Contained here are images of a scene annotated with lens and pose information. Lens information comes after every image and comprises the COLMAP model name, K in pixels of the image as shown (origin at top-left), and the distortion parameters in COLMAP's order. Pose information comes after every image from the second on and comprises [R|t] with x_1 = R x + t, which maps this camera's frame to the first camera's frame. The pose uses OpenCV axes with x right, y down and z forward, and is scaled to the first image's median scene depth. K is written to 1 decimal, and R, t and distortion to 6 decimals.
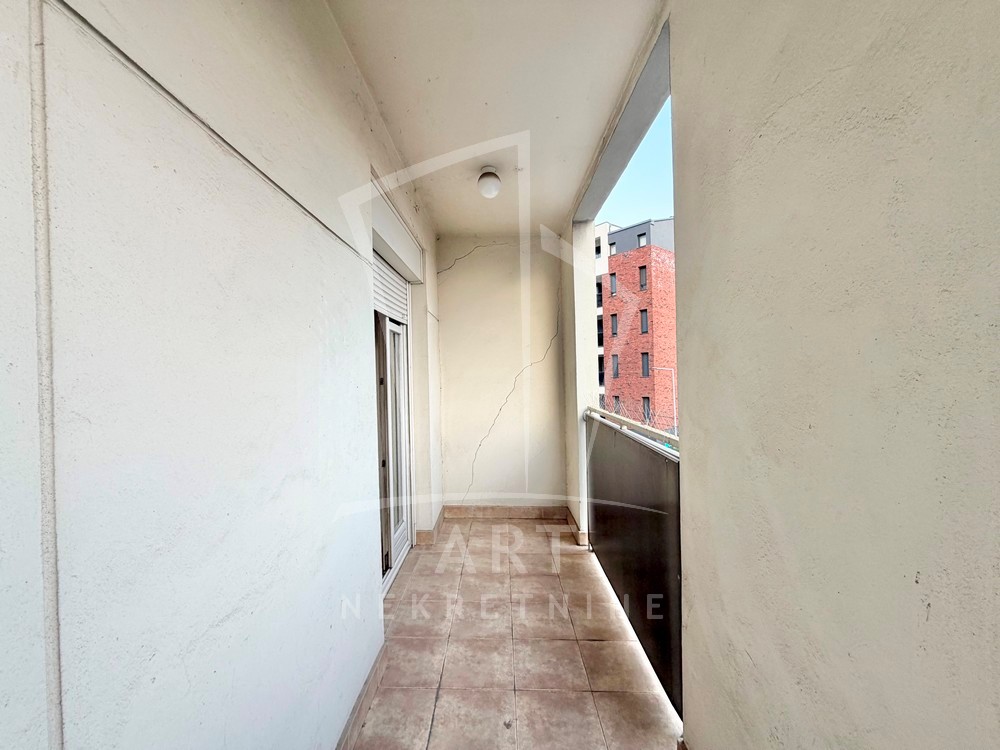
lens RADIAL K [[398.8, 0, 497.0], [0, 398.8, 370.8], [0, 0, 1]] dist [0.002813, -0.000308]
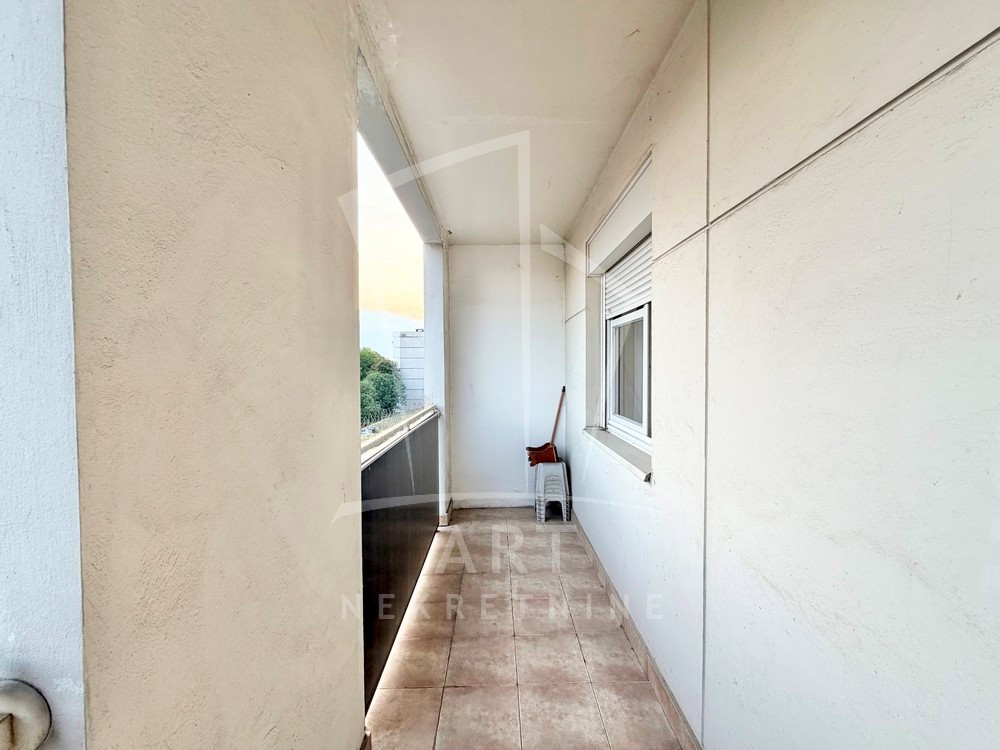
lens RADIAL K [[398.8, 0, 500.7], [0, 398.8, 375.0], [0, 0, 1]] dist [0.002813, -0.000308]
pose [[-0.999260, 0.030784, -0.023051, 0.133979], [0.030573, 0.999488, 0.009436, -0.048714], [0.023330, 0.008724, -0.999690, 1.893944]]
